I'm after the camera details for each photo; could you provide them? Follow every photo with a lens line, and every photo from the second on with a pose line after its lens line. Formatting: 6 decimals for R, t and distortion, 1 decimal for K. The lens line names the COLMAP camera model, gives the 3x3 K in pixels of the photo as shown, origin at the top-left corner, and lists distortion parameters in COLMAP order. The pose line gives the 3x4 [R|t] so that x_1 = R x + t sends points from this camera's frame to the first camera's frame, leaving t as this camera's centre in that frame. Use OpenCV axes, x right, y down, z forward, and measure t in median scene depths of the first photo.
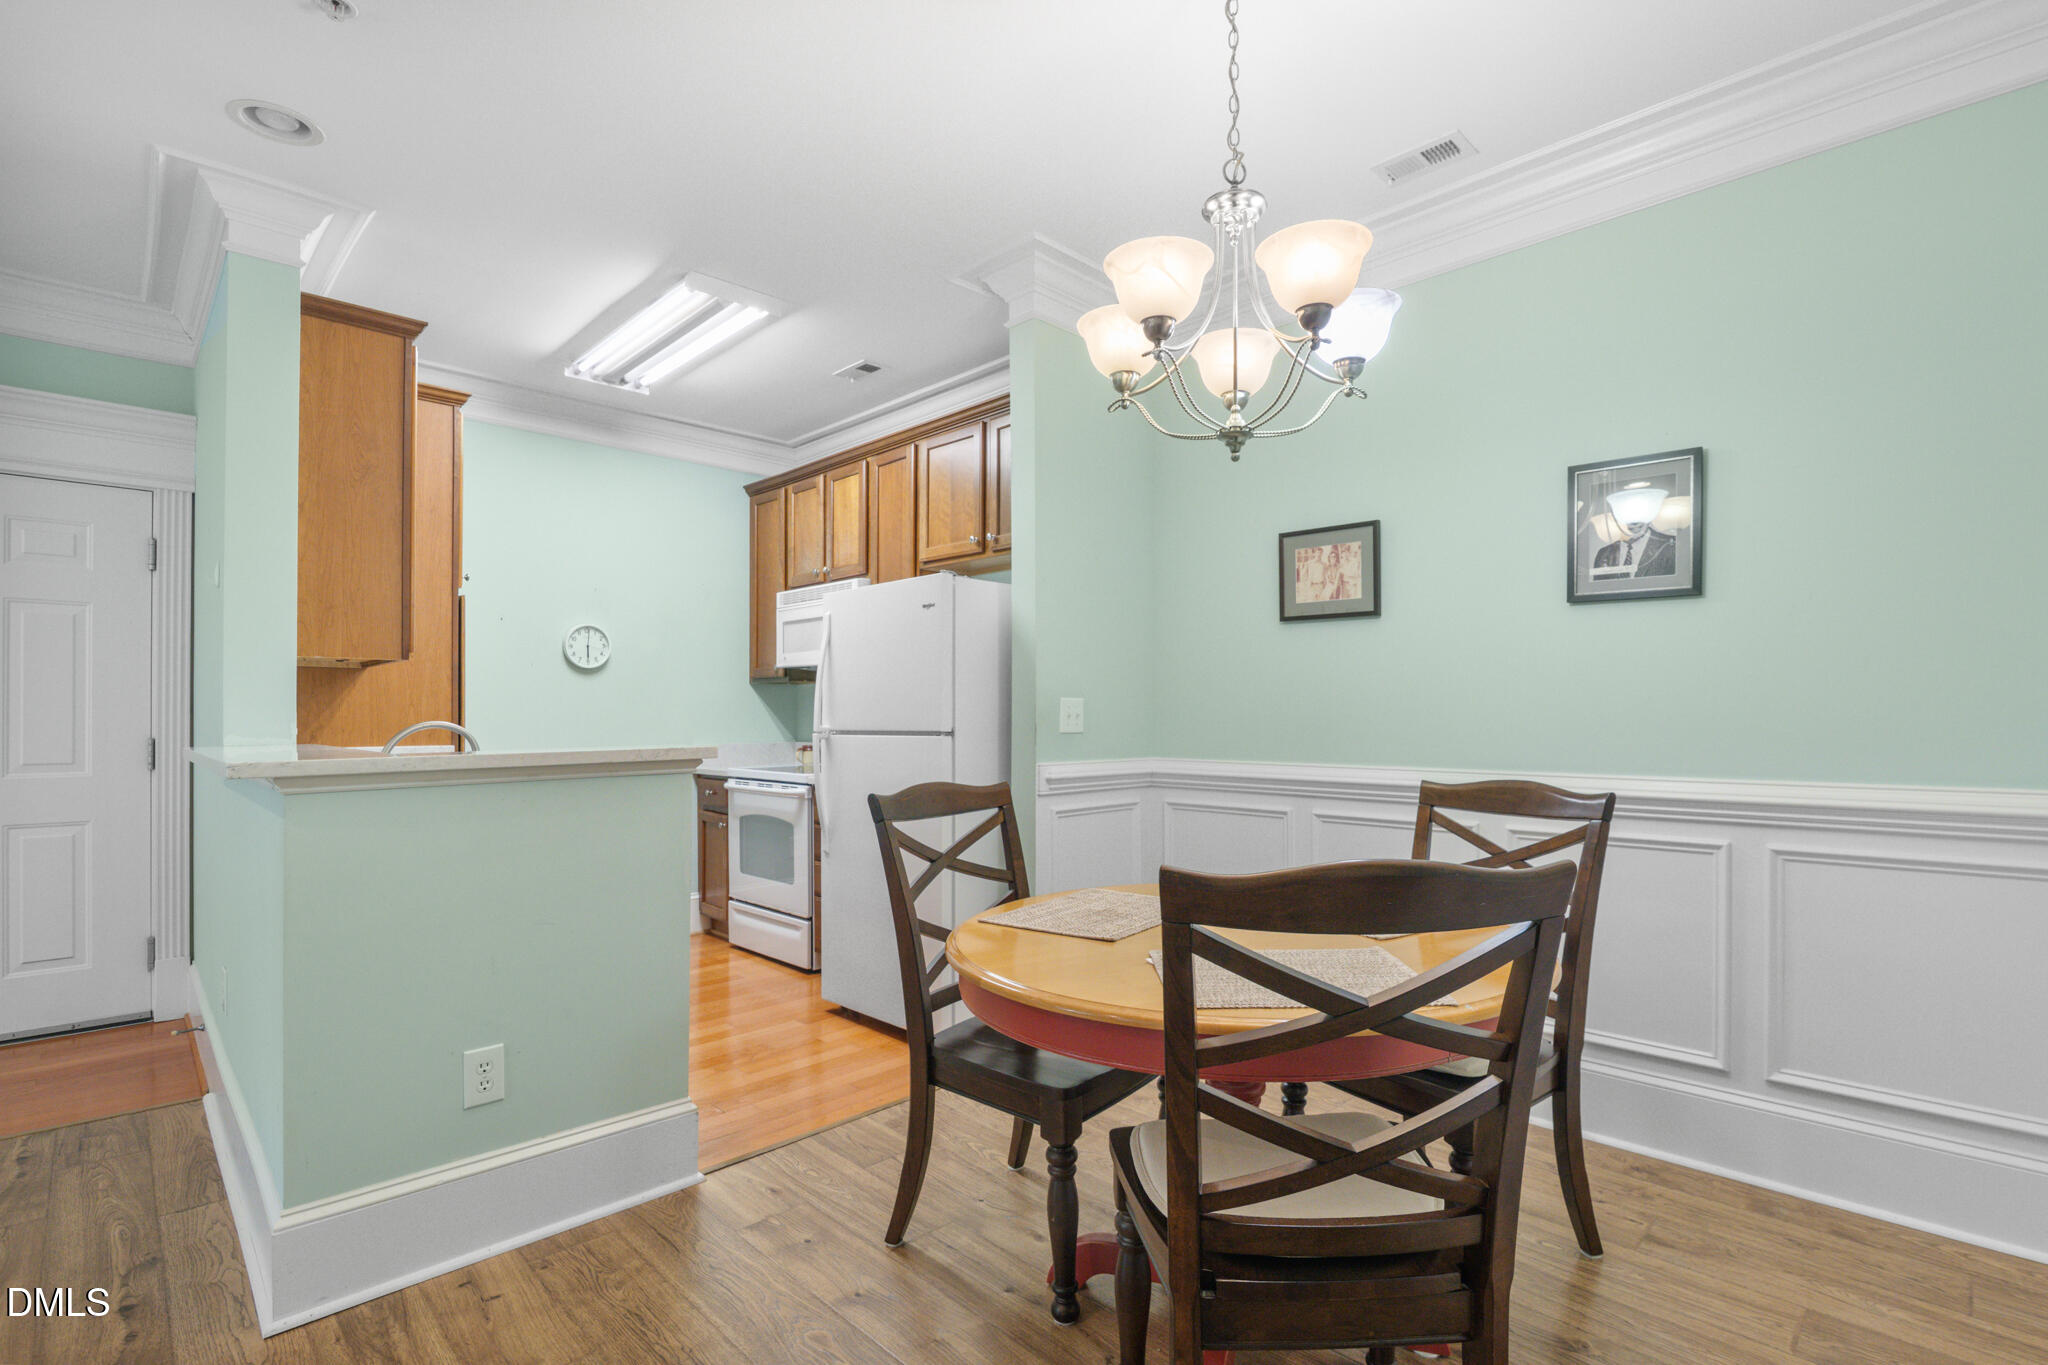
lens RADIAL K [[957.4, 0, 1032.5], [0, 957.4, 718.2], [0, 0, 1]] dist [-0.019544, -0.000267]
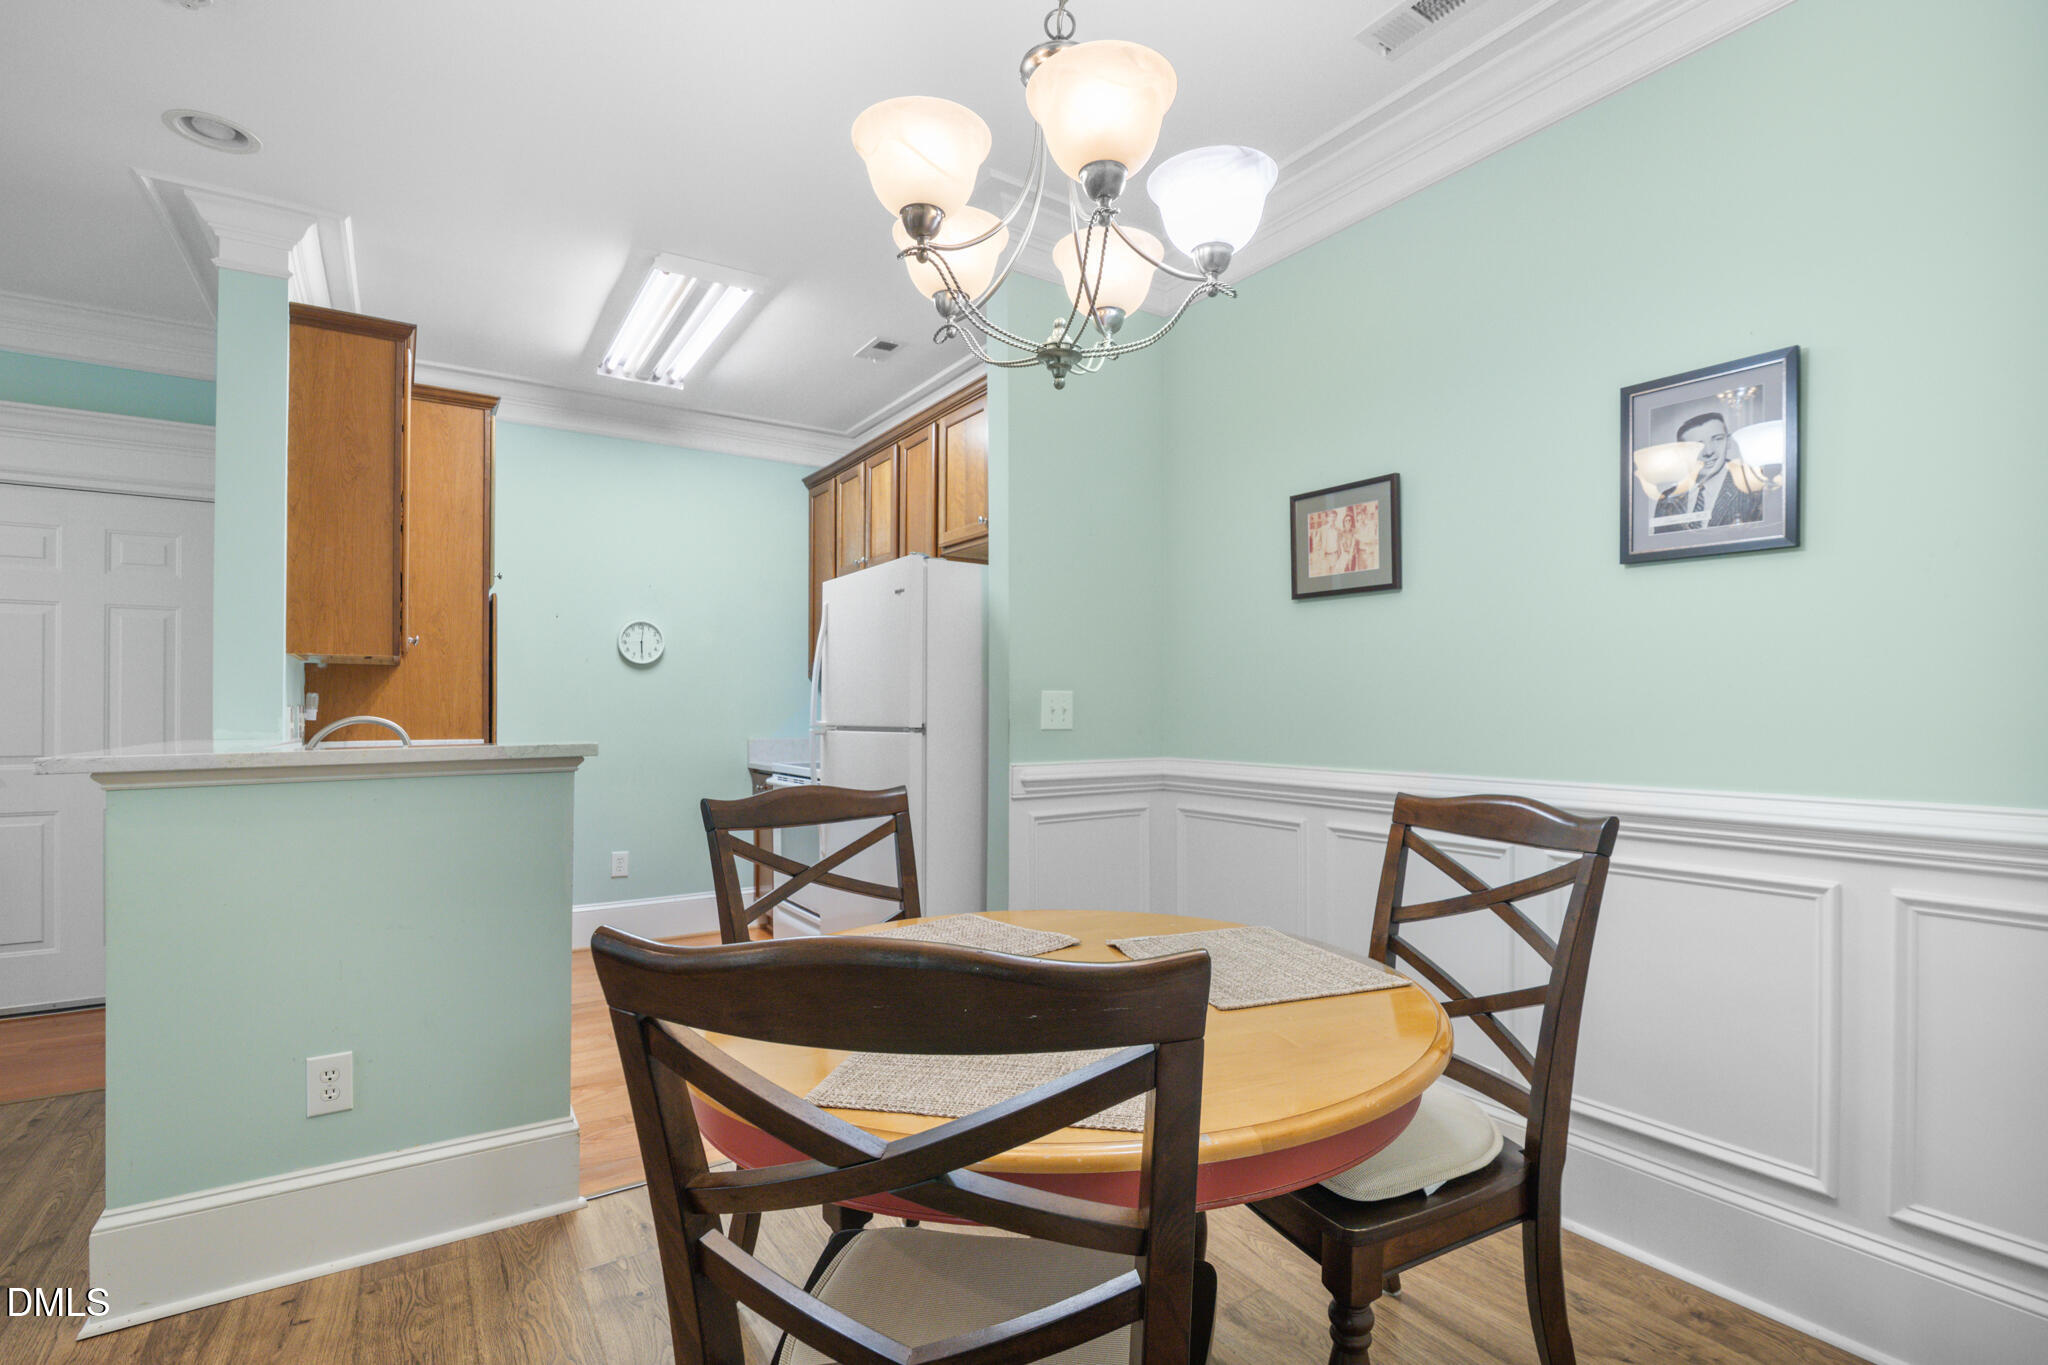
lens RADIAL K [[947.8, 0, 1030.4], [0, 947.8, 710.9], [0, 0, 1]] dist [-0.021278, 0.000849]
pose [[0.981686, 0.000164, -0.190506, 0.199280], [-0.000504, 0.999998, -0.001732, -0.000628], [0.190505, 0.001796, 0.981685, 0.134252]]
